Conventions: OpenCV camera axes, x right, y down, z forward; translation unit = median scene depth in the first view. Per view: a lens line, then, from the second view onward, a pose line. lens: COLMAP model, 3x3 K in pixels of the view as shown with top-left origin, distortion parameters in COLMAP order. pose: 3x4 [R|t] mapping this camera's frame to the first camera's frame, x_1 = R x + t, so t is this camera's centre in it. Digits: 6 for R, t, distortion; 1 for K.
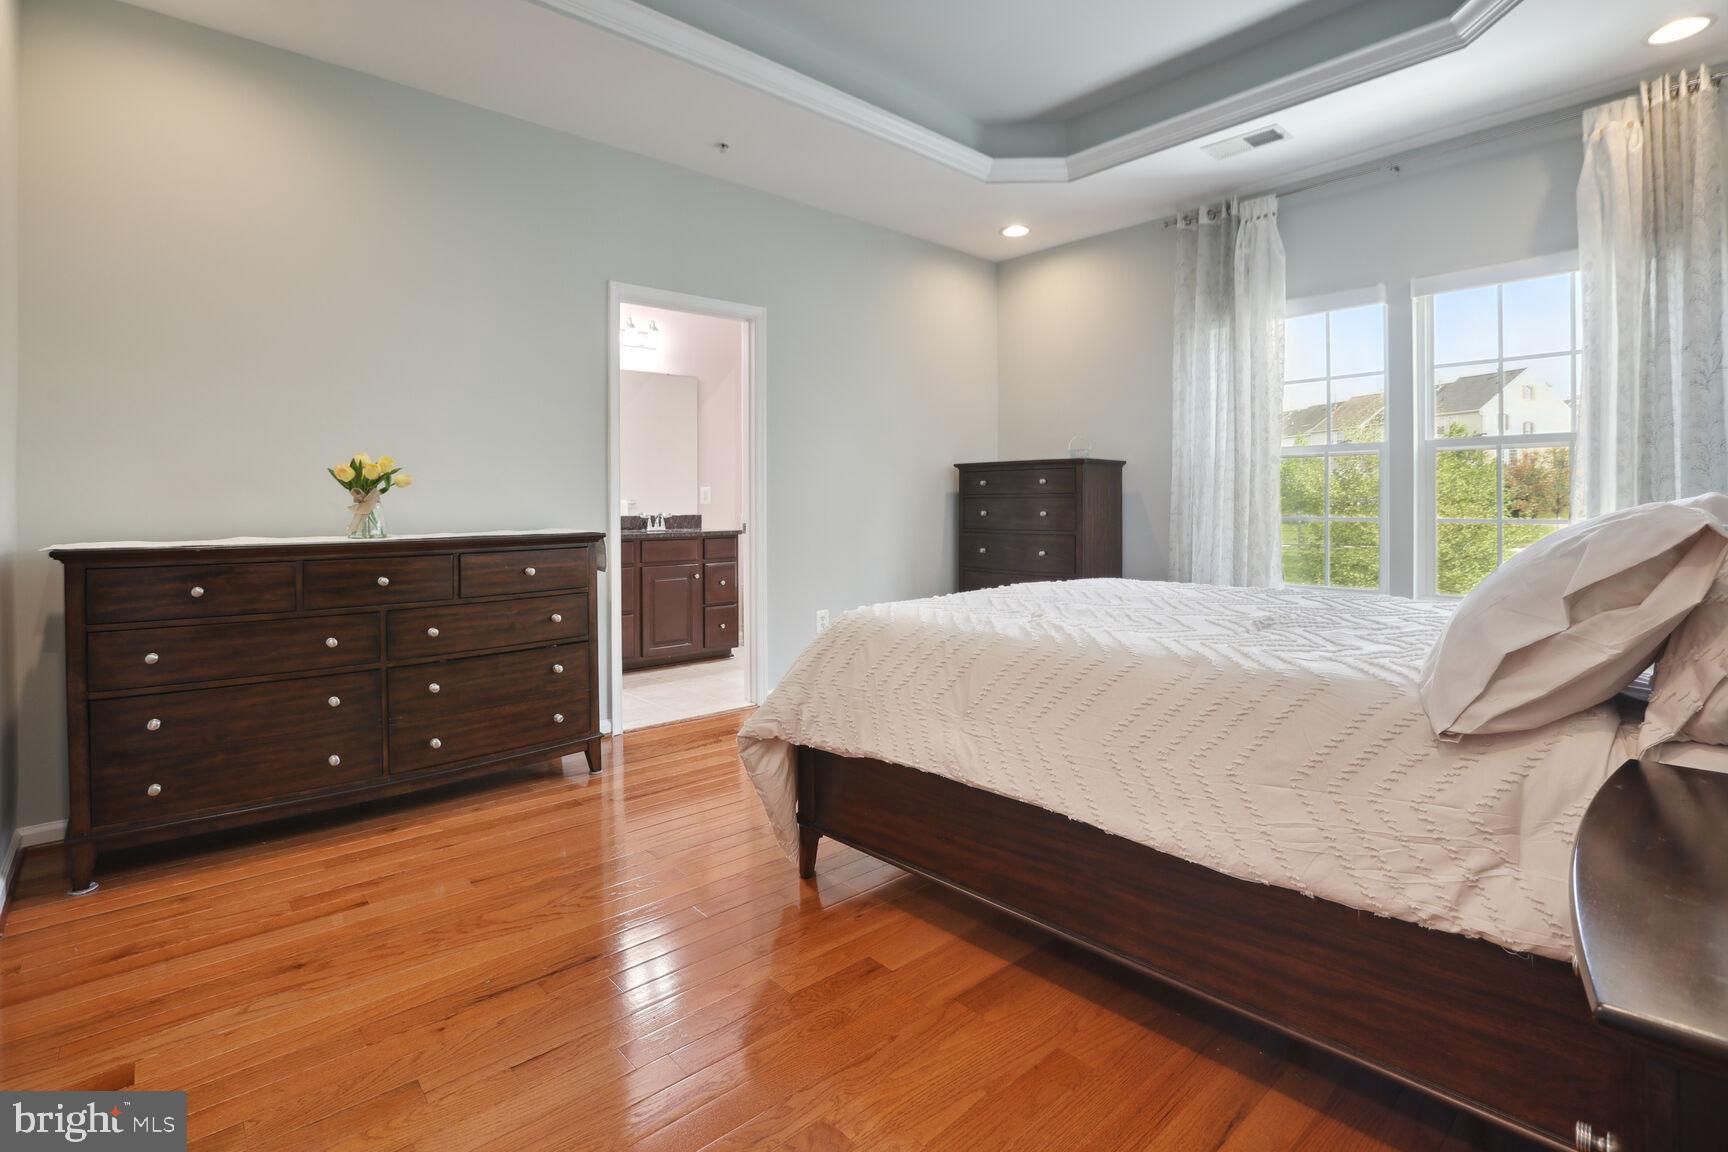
lens RADIAL K [[825.0, 0, 865.1], [0, 825.0, 506.6], [0, 0, 1]] dist [0.000348, -0.015027]
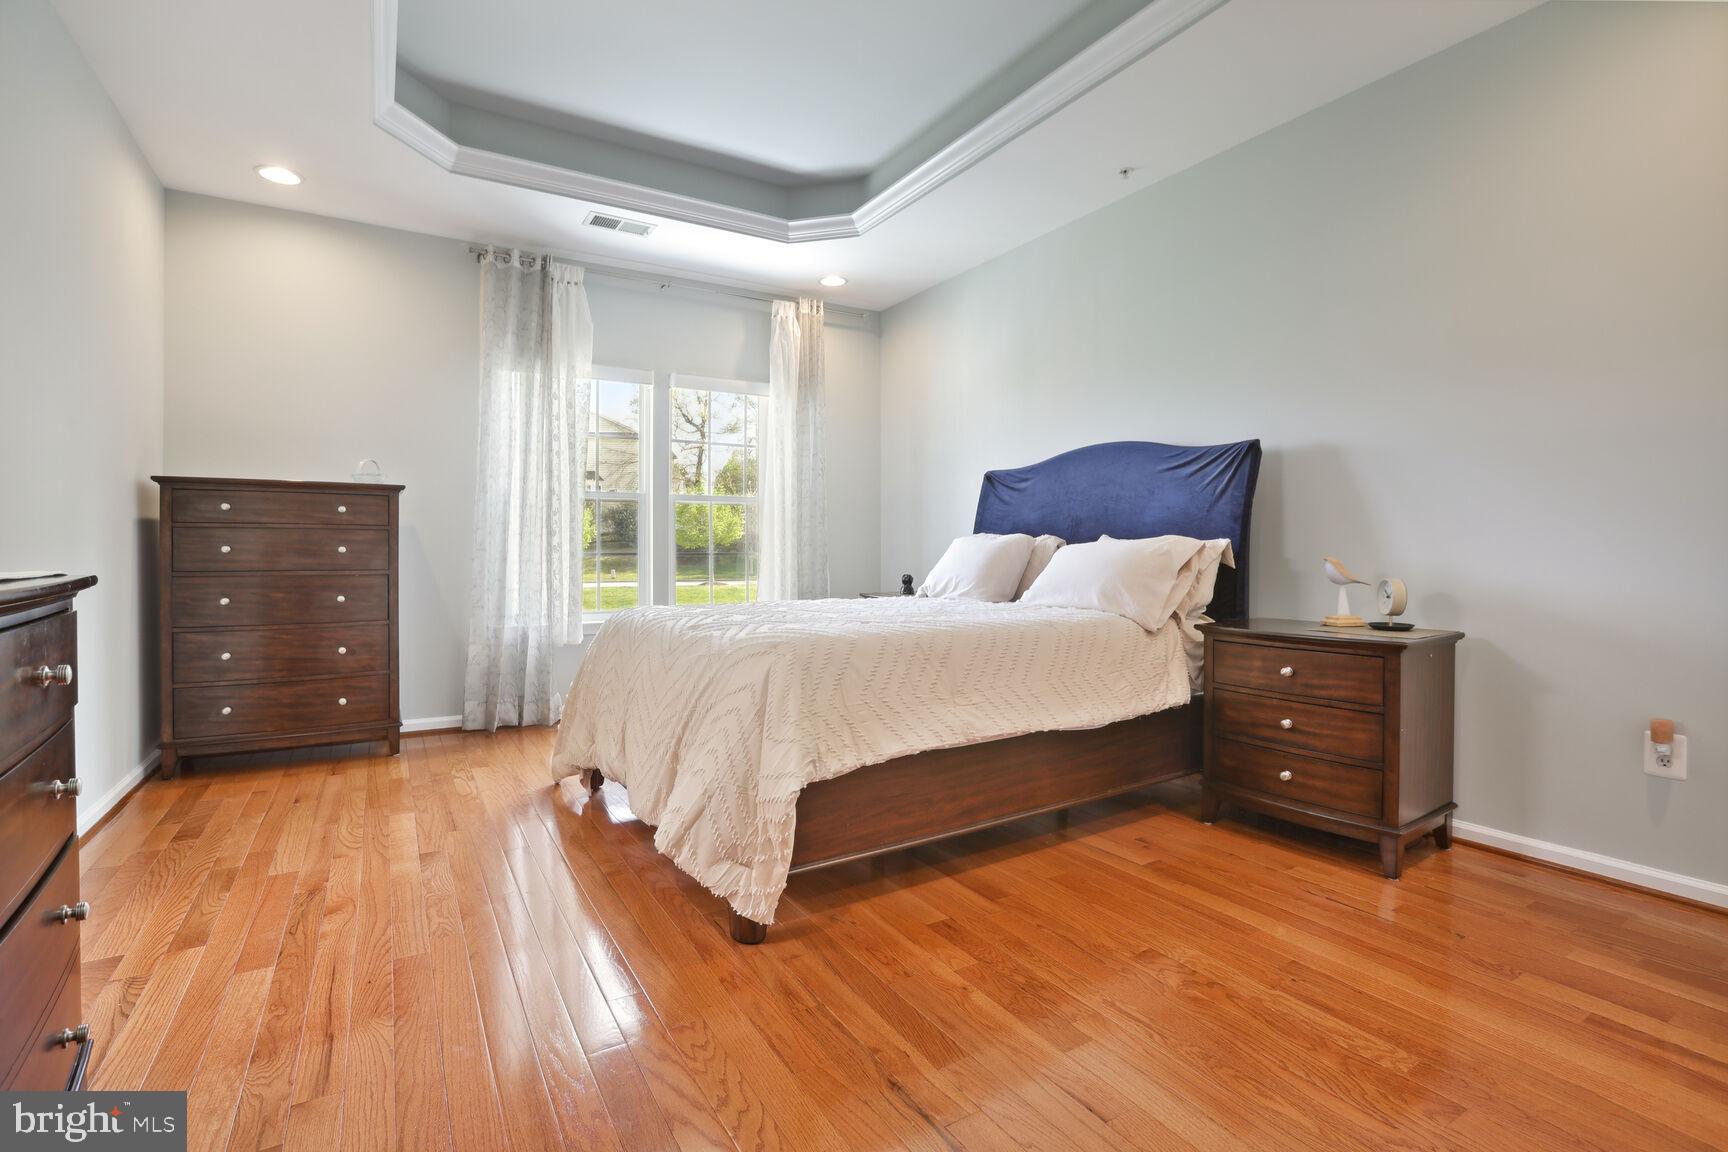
lens RADIAL K [[801.9, 0, 859.6], [0, 801.9, 556.1], [0, 0, 1]] dist [-0.070598, 0.033190]
pose [[0.182282, 0.000052, 0.983246, -0.548906], [-0.001911, 0.999998, 0.000302, 0.021081], [-0.983244, -0.001934, 0.182282, 0.455542]]
